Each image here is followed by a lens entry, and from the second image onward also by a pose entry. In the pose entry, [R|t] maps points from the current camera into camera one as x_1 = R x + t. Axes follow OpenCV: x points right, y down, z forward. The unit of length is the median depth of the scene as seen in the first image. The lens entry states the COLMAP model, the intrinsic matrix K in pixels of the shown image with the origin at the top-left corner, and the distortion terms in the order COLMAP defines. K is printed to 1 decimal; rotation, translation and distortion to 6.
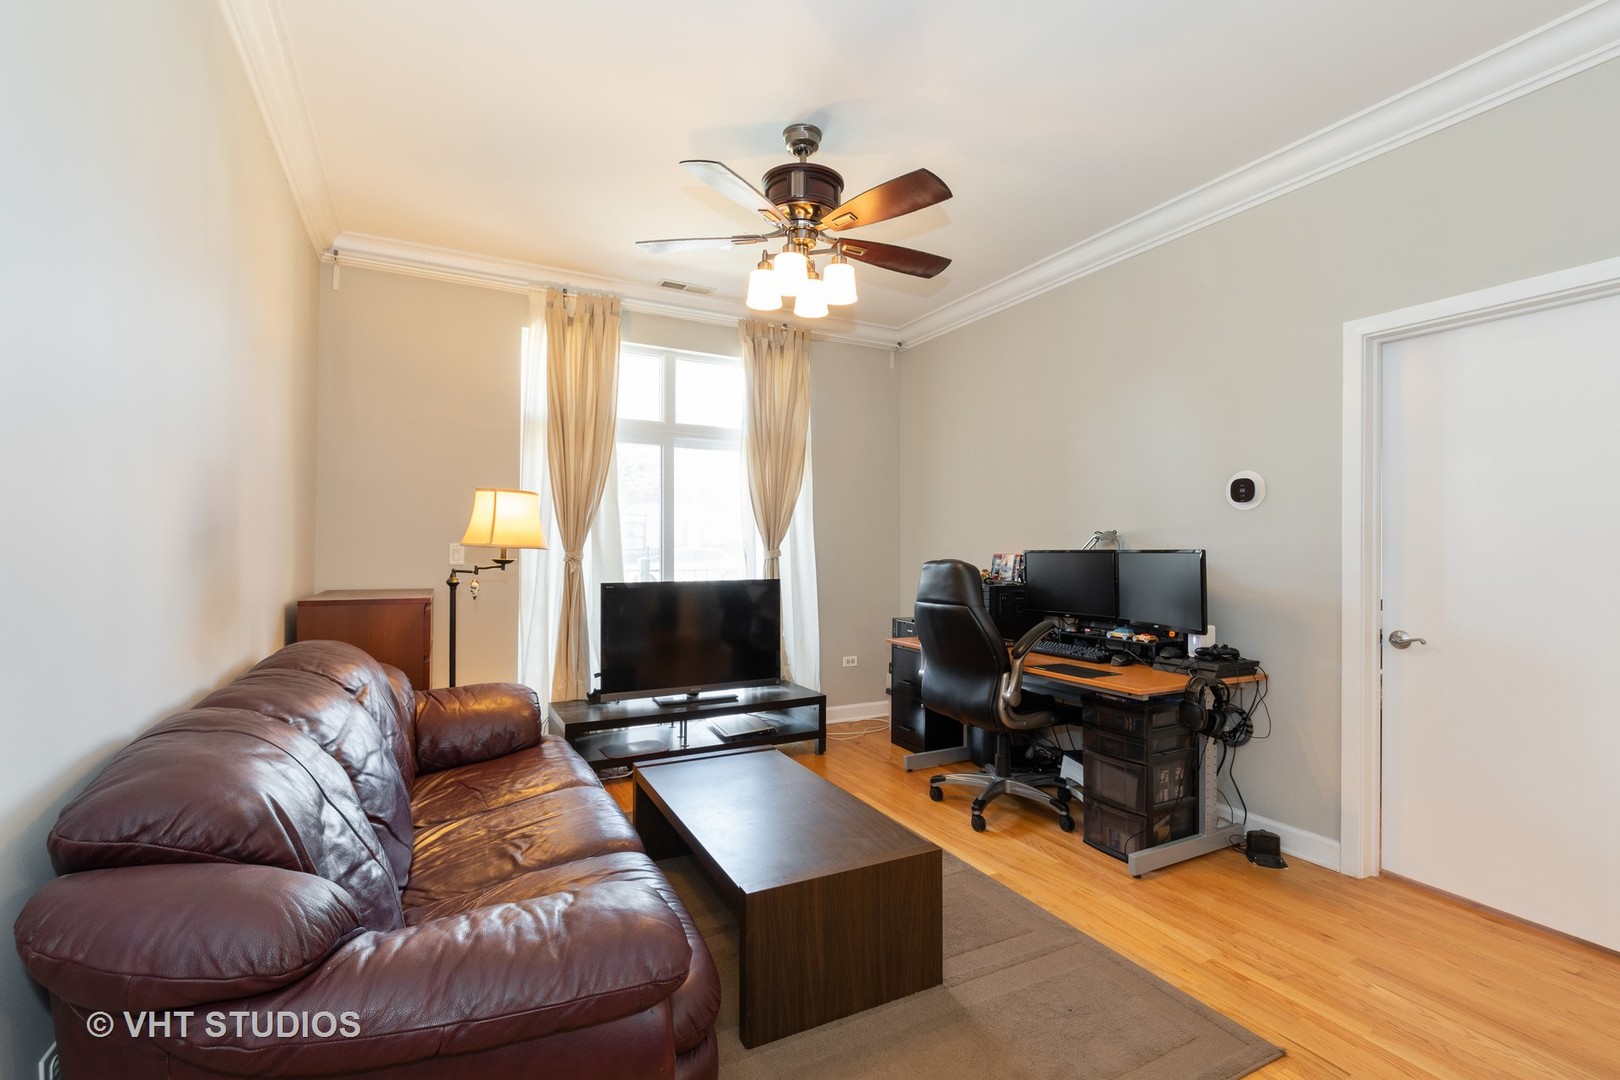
lens RADIAL K [[722.7, 0, 803.9], [0, 722.7, 540.7], [0, 0, 1]] dist [-0.000298, -0.000401]
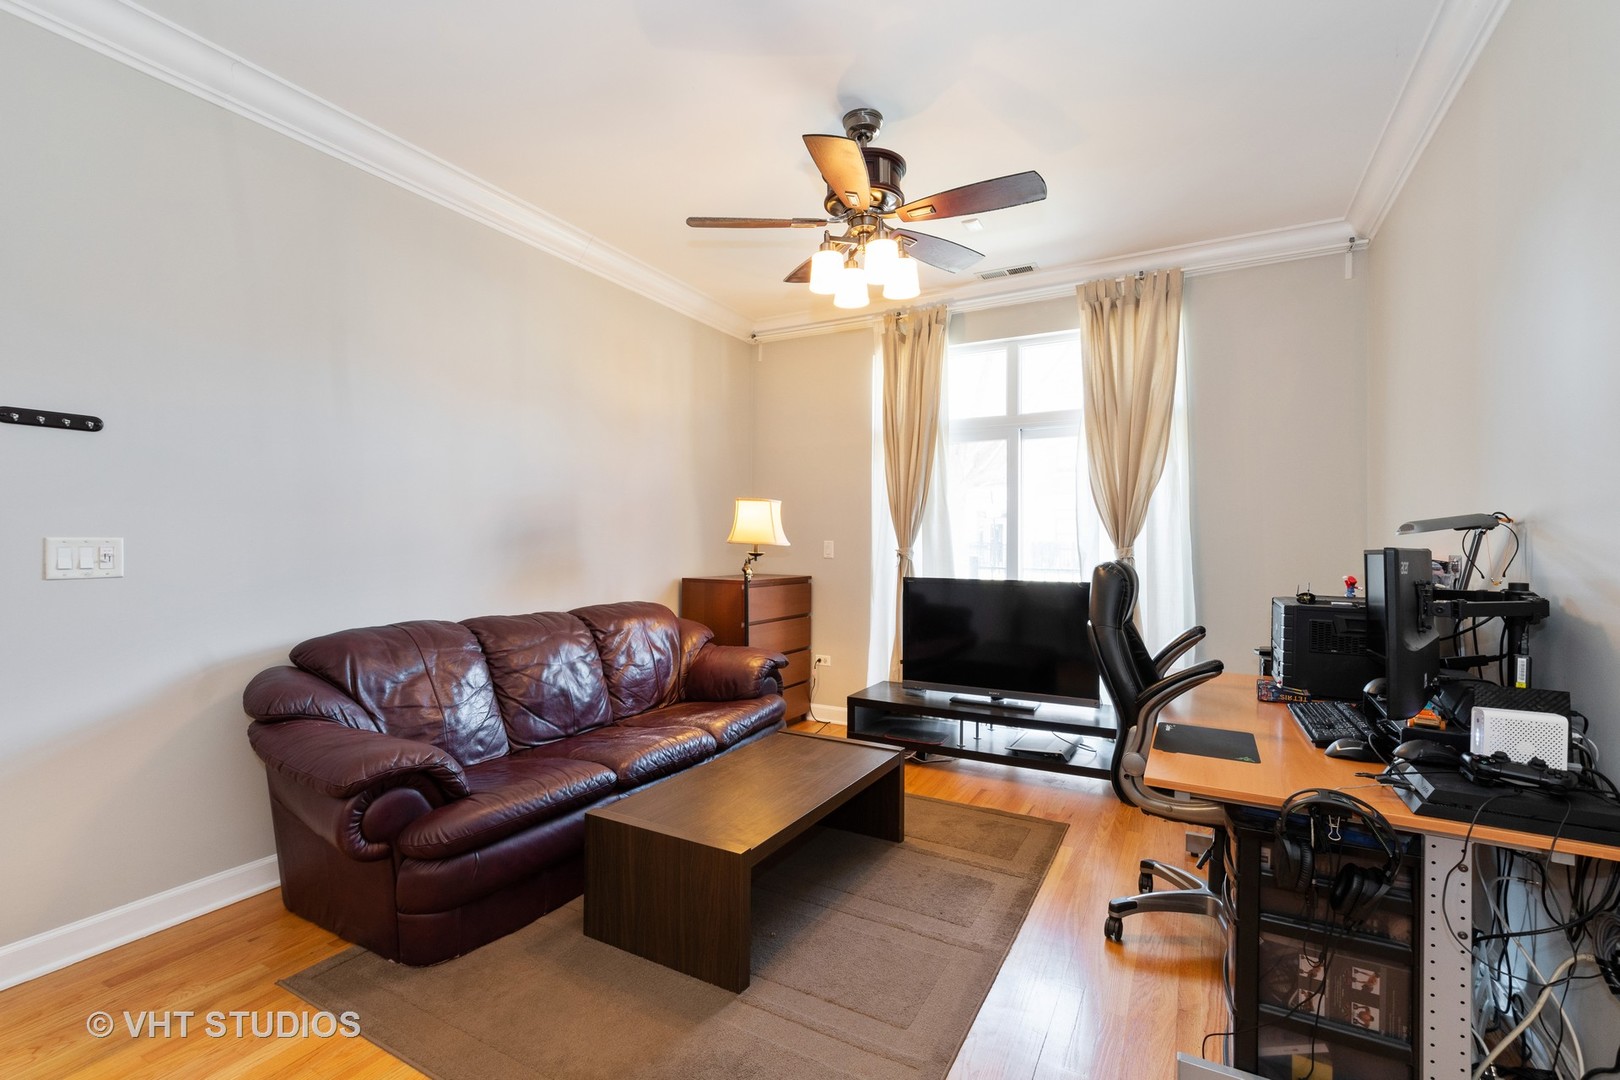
lens RADIAL K [[722.7, 0, 804.1], [0, 722.7, 539.3], [0, 0, 1]] dist [-0.000298, -0.000401]
pose [[0.545789, -0.003567, -0.837915, 0.493900], [0.004450, 0.999989, -0.001358, 0.002205], [0.837911, -0.002987, 0.545799, 0.255043]]
